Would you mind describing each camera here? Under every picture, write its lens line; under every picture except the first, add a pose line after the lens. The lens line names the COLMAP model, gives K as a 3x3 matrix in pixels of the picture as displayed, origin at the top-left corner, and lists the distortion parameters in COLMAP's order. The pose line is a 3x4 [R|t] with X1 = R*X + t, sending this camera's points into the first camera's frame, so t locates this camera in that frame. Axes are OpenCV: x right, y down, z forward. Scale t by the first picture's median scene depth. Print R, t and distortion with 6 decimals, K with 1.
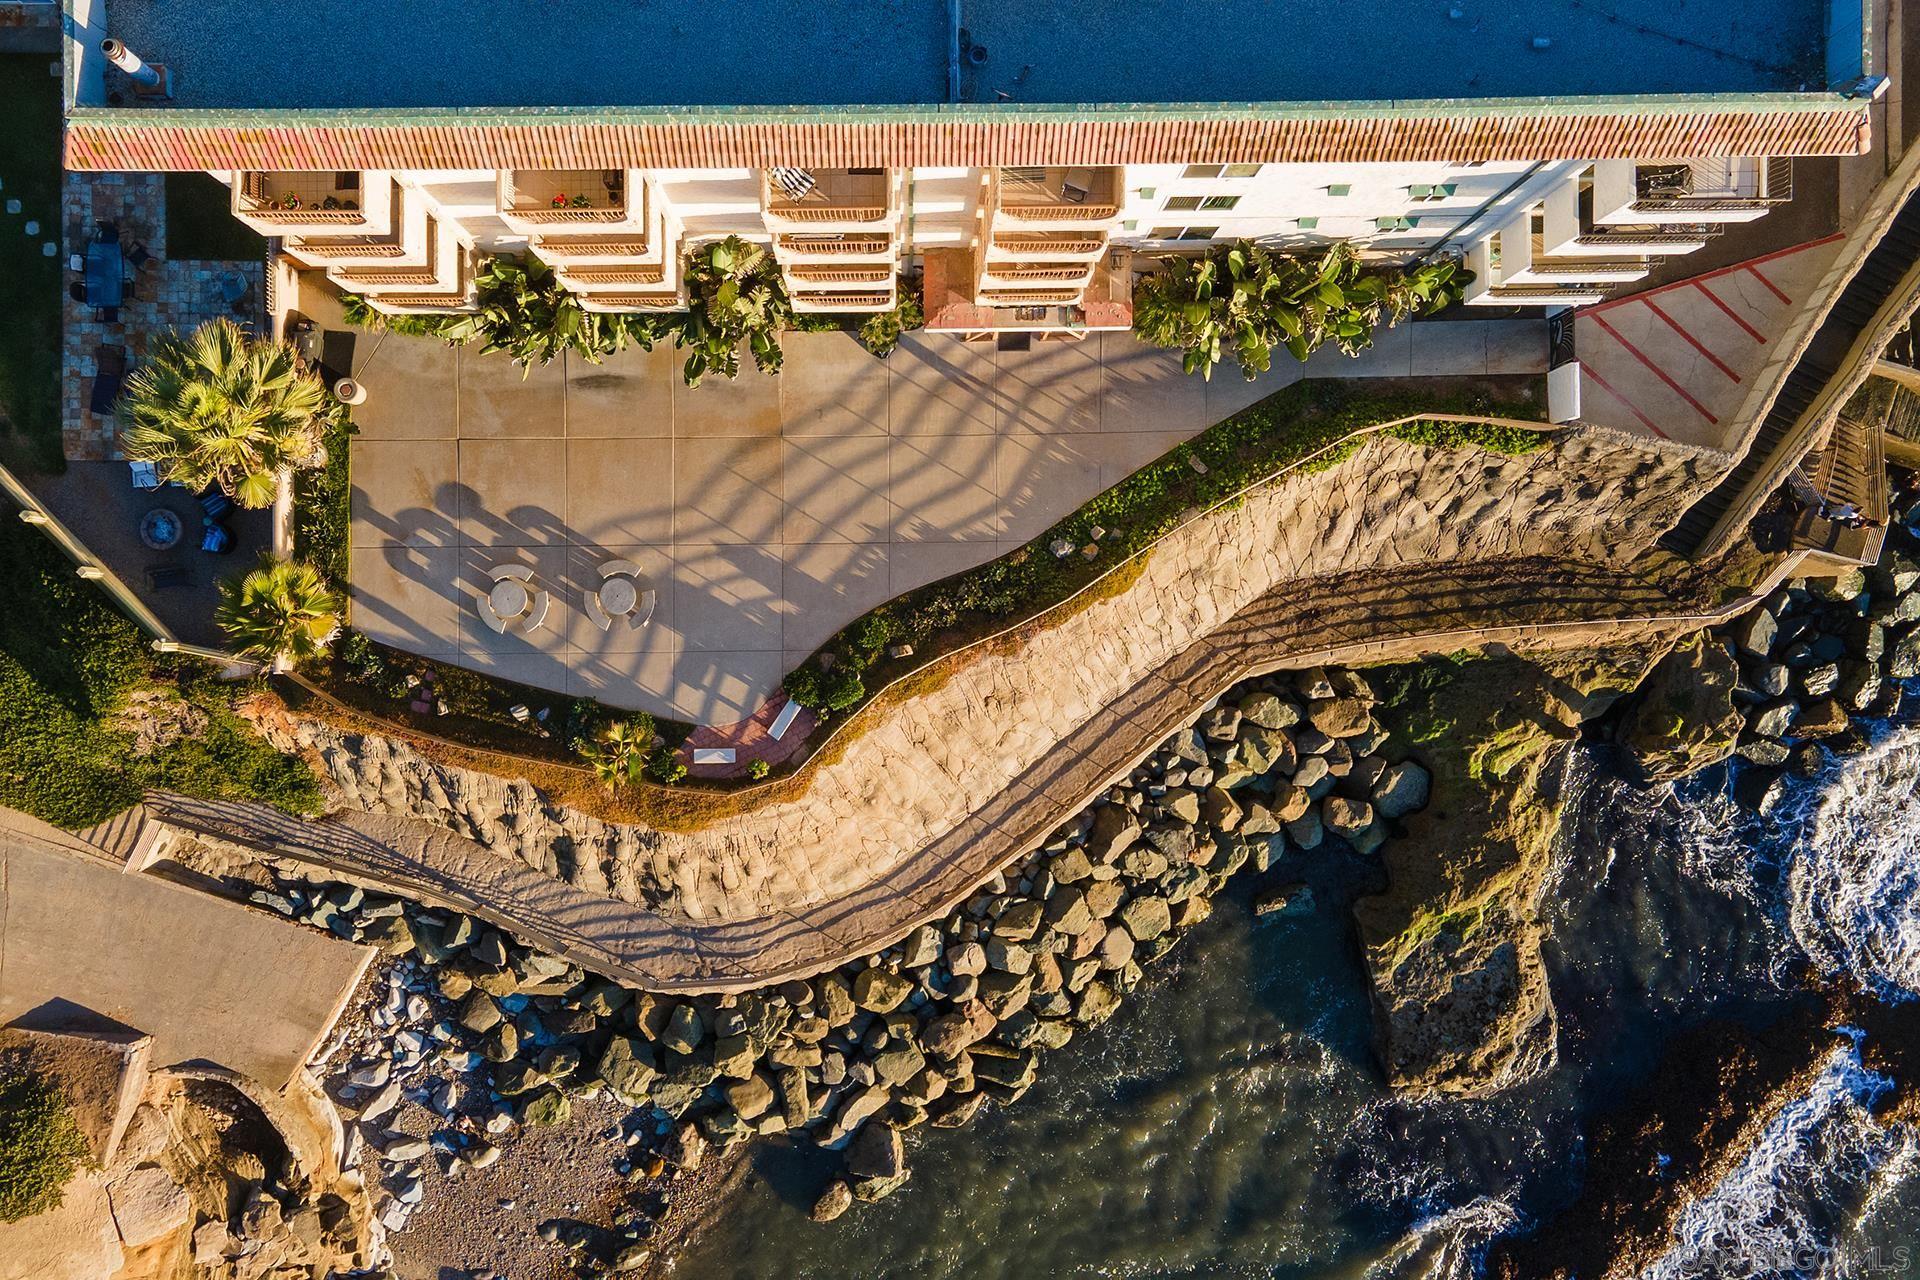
lens RADIAL K [[1662.8, 0, 888.4], [0, 1662.8, 636.1], [0, 0, 1]] dist [0.038818, -0.011122]
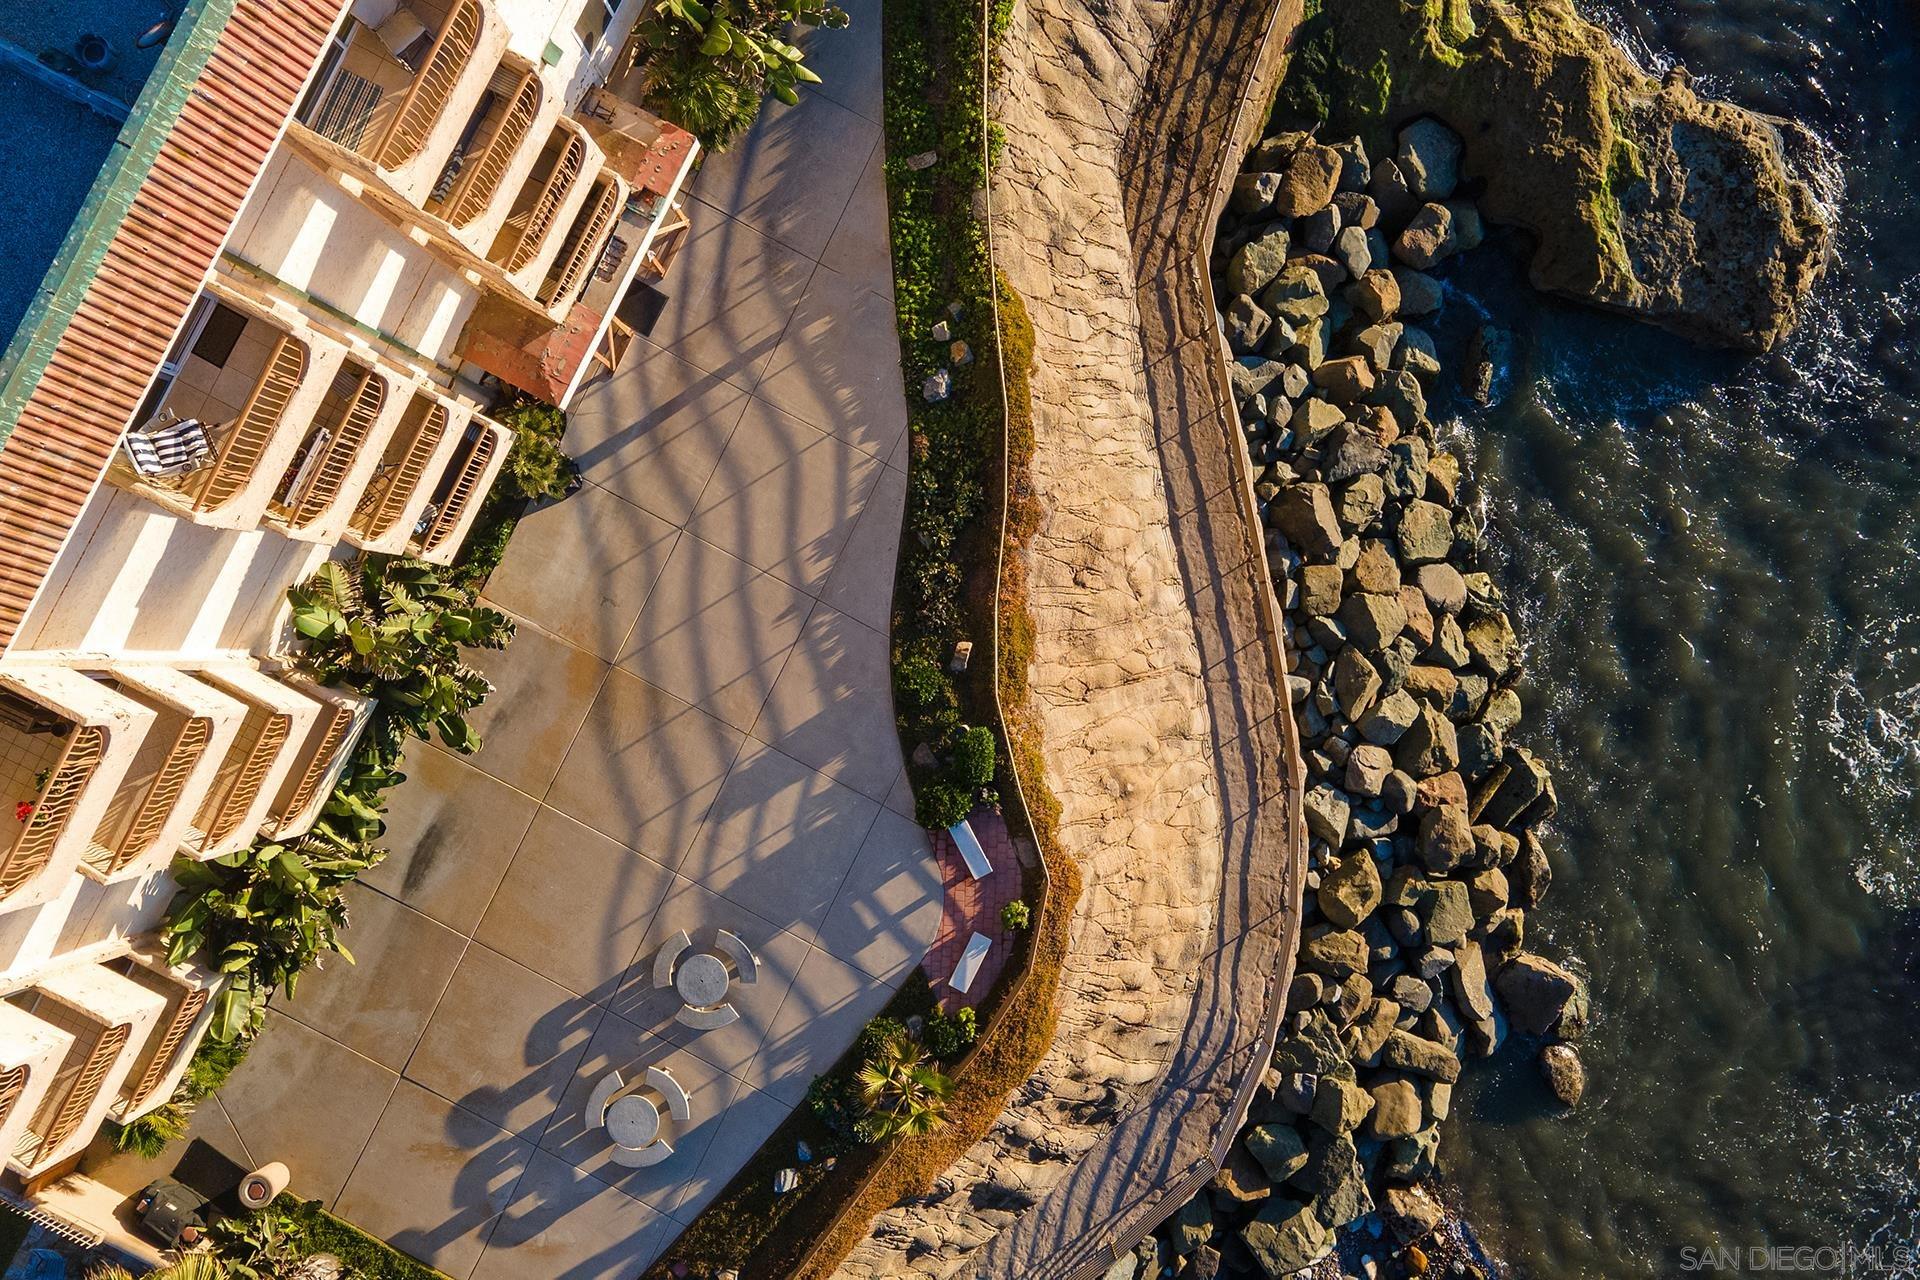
lens RADIAL K [[1662.8, 0, 965.5], [0, 1662.8, 642.6], [0, 0, 1]] dist [0.038818, -0.011122]
pose [[0.463628, -0.885910, 0.014602, 0.002916], [0.885977, 0.463718, 0.003337, 0.004844], [-0.009728, 0.011390, 0.999888, 0.256625]]
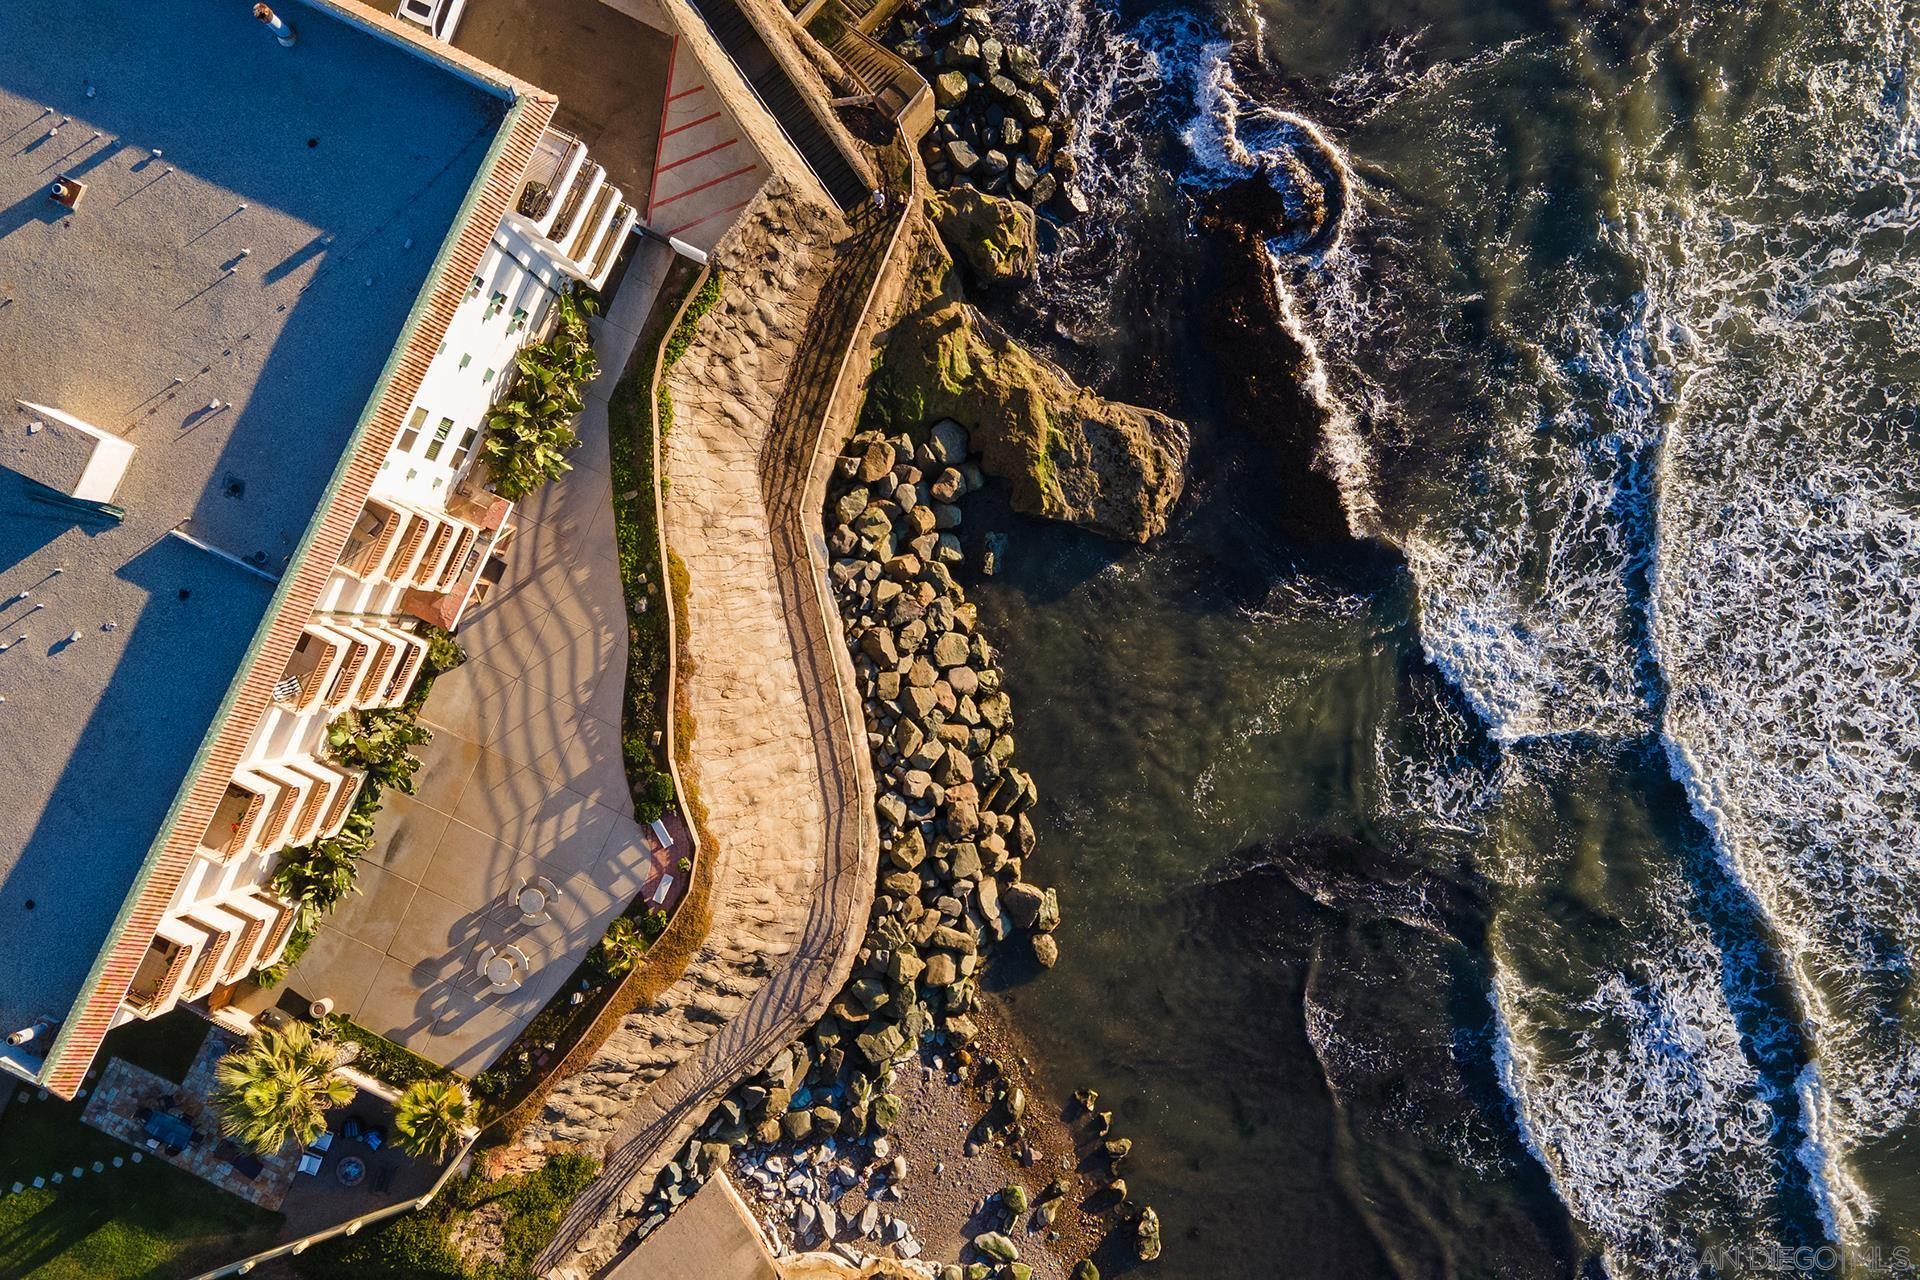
lens RADIAL K [[1662.8, 0, 963.8], [0, 1662.8, 641.0], [0, 0, 1]] dist [0.038818, -0.011122]
pose [[0.435848, -0.899895, 0.015018, 0.152906], [0.899969, 0.435940, 0.003350, 0.177835], [-0.009562, 0.012055, 0.999882, -0.376238]]
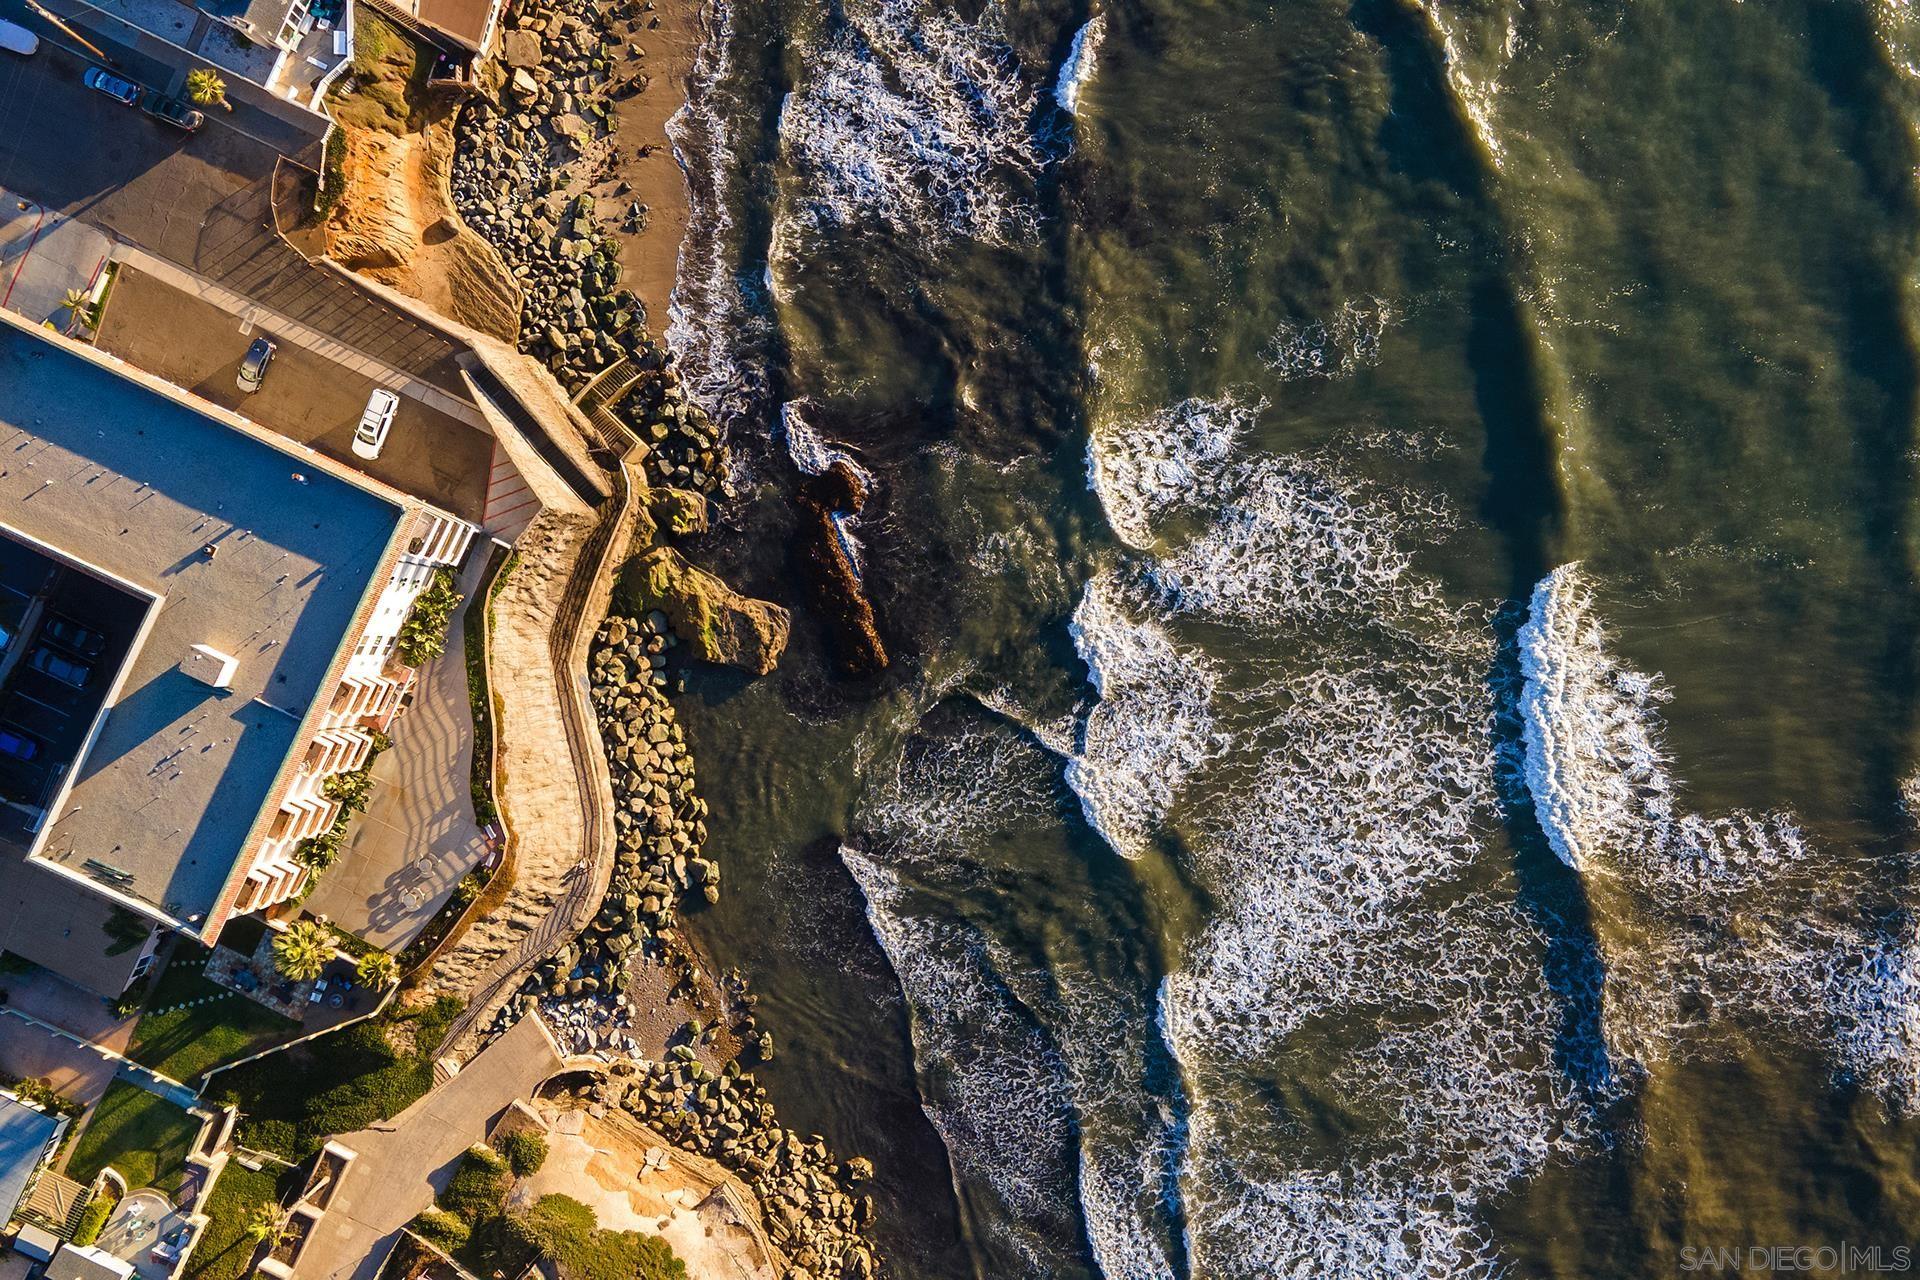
lens RADIAL K [[1662.8, 0, 953.0], [0, 1662.8, 638.2], [0, 0, 1]] dist [0.038818, -0.011122]
pose [[0.432276, -0.901600, 0.015992, 0.461590], [0.901741, 0.432197, -0.008305, 0.558242], [0.000576, 0.018011, 0.999838, -1.619496]]
